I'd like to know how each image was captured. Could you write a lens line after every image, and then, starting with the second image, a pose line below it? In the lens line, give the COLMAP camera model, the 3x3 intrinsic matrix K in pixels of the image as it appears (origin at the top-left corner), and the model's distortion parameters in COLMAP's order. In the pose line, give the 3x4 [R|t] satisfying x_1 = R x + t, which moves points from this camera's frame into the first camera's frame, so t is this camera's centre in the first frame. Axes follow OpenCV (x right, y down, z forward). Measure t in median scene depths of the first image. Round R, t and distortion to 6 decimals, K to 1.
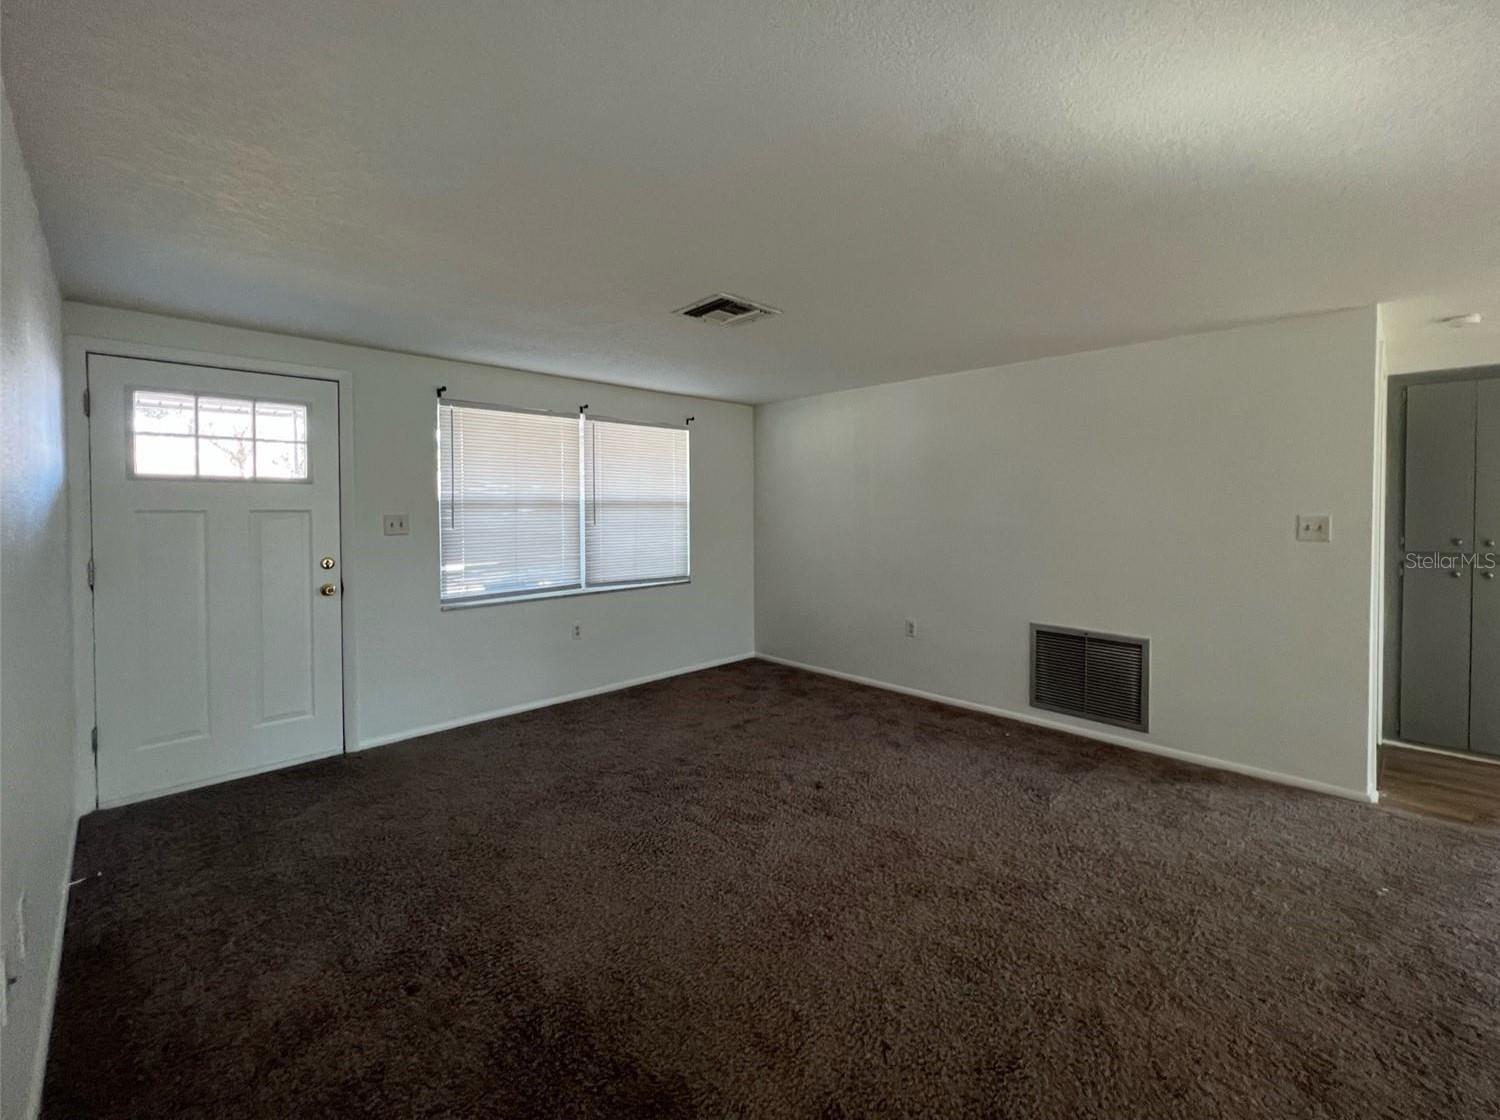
lens RADIAL K [[647.8, 0, 810.4], [0, 647.8, 511.9], [0, 0, 1]] dist [-0.003743, 0.001155]
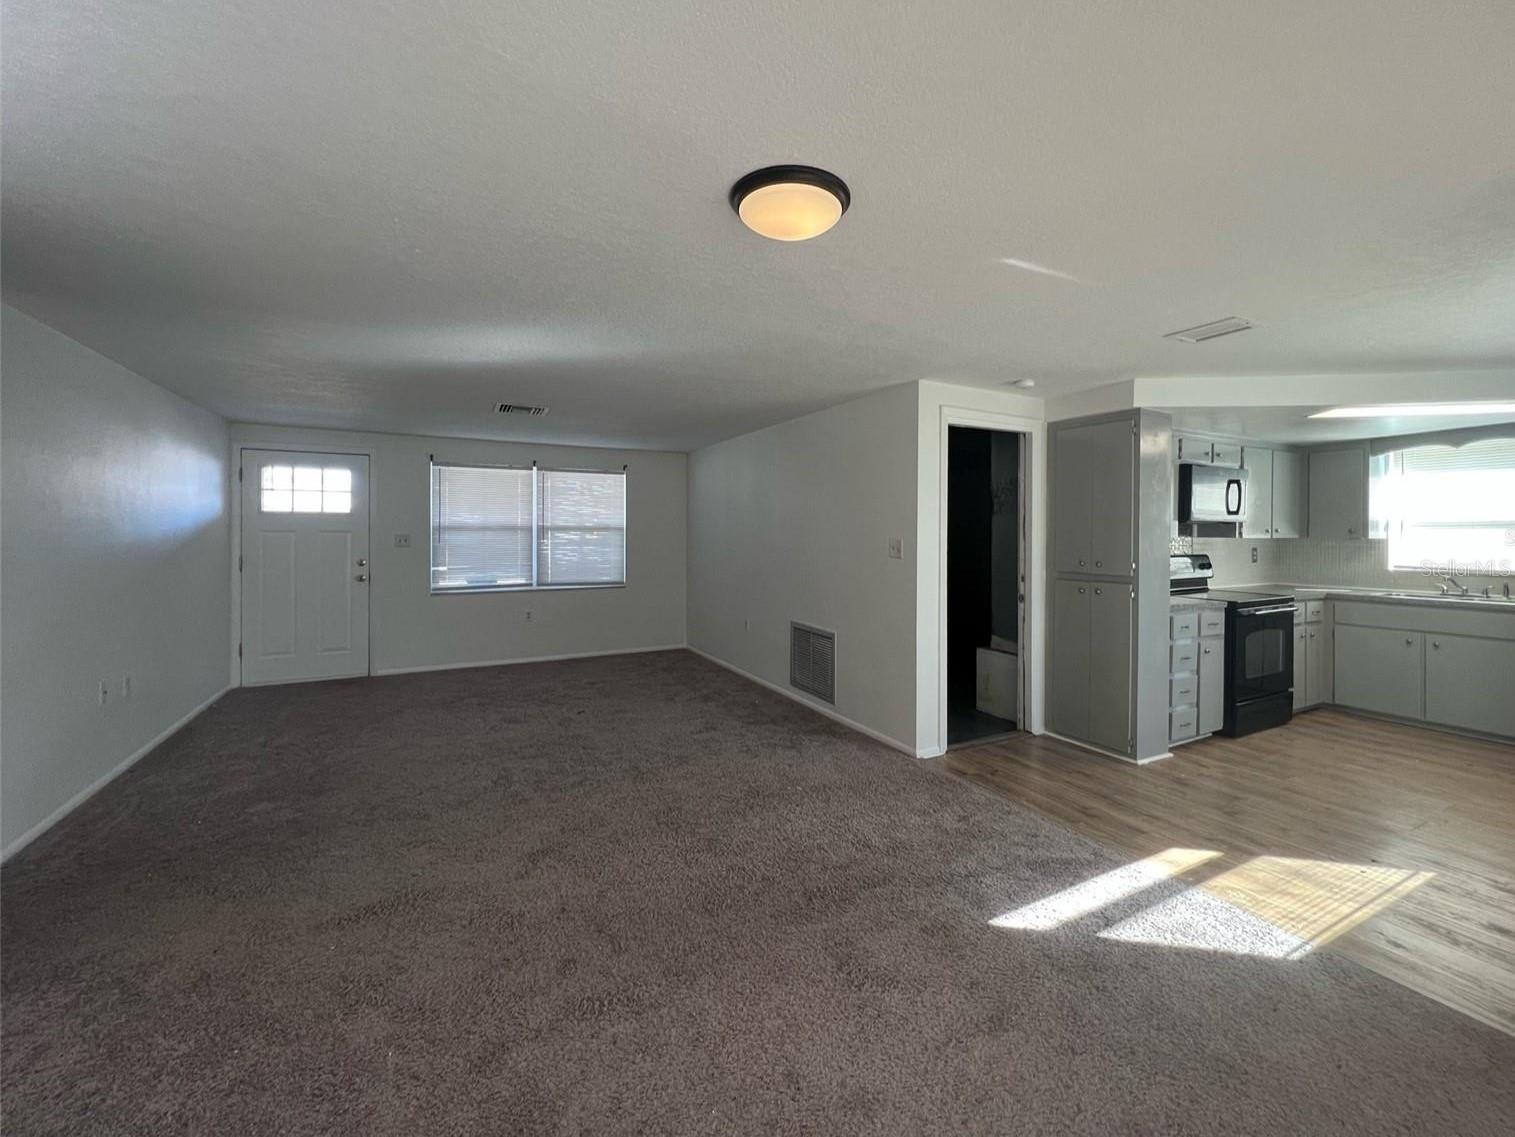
lens RADIAL K [[654.2, 0, 805.9], [0, 654.2, 533.9], [0, 0, 1]] dist [-0.003743, 0.001155]
pose [[0.953713, 0.006510, -0.300648, 0.756741], [-0.008551, 0.999948, -0.005474, 0.003258], [0.300597, 0.007791, 0.953719, -0.244085]]
